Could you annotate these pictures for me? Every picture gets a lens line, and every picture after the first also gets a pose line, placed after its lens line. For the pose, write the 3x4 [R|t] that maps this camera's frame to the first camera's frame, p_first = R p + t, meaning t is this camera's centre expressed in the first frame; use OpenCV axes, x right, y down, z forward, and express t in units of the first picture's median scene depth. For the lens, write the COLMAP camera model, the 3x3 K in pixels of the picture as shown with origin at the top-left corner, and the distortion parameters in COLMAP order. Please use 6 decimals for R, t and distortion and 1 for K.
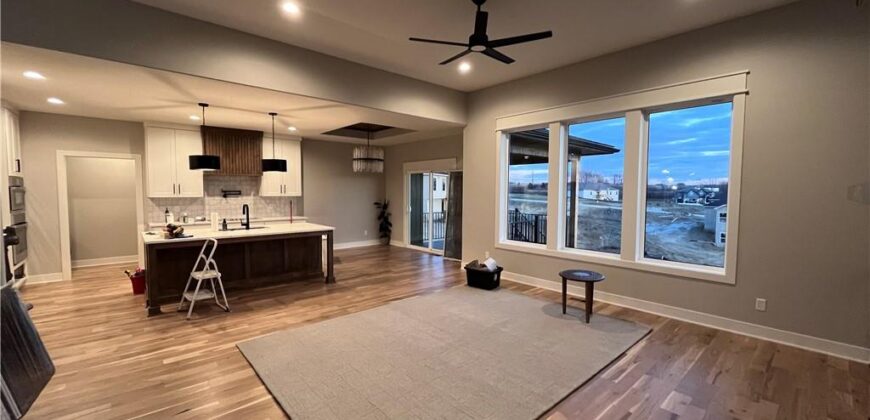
lens RADIAL K [[350.3, 0, 430.5], [0, 350.3, 208.7], [0, 0, 1]] dist [-0.001237, -0.000245]
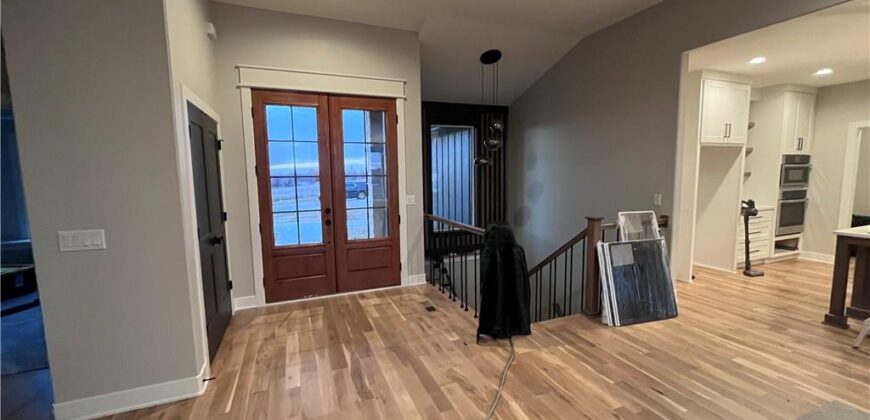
lens RADIAL K [[350.3, 0, 433.0], [0, 350.3, 206.7], [0, 0, 1]] dist [-0.001237, -0.000245]
pose [[-0.332984, 0.090430, -0.938586, 0.167387], [-0.033116, 0.993655, 0.107485, -0.011703], [0.942351, 0.066873, -0.327876, 0.293885]]
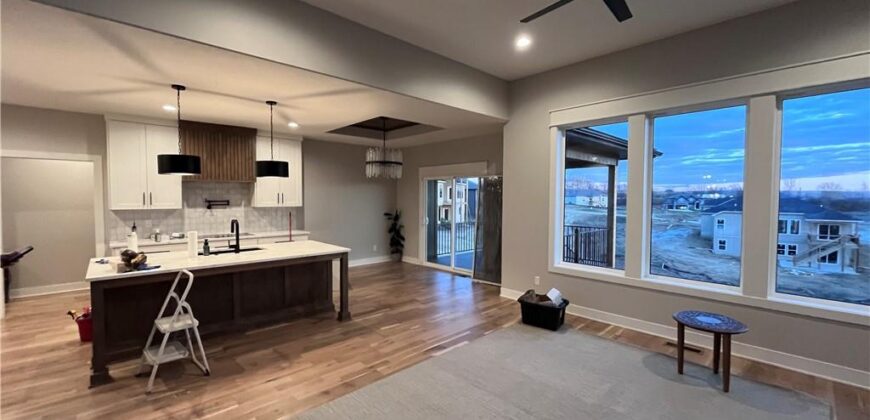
lens RADIAL K [[350.3, 0, 429.7], [0, 350.3, 209.3], [0, 0, 1]] dist [-0.001237, -0.000245]
pose [[0.999752, -0.001179, 0.022227, -0.115521], [0.001546, 0.999862, -0.016531, -0.021107], [-0.022204, 0.016561, 0.999616, 0.218073]]
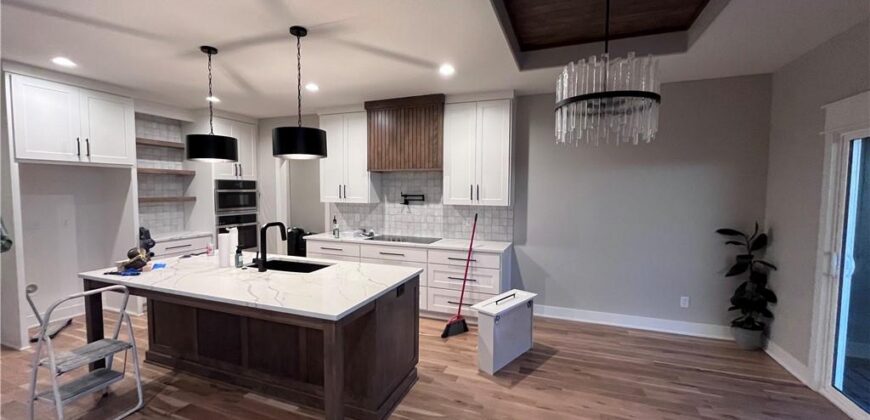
lens RADIAL K [[350.3, 0, 433.6], [0, 350.3, 207.4], [0, 0, 1]] dist [-0.001237, -0.000245]
pose [[0.463395, 0.044643, -0.885027, 0.052047], [-0.050283, 0.998446, 0.024036, -0.058099], [0.884724, 0.033363, 0.464919, 0.935046]]
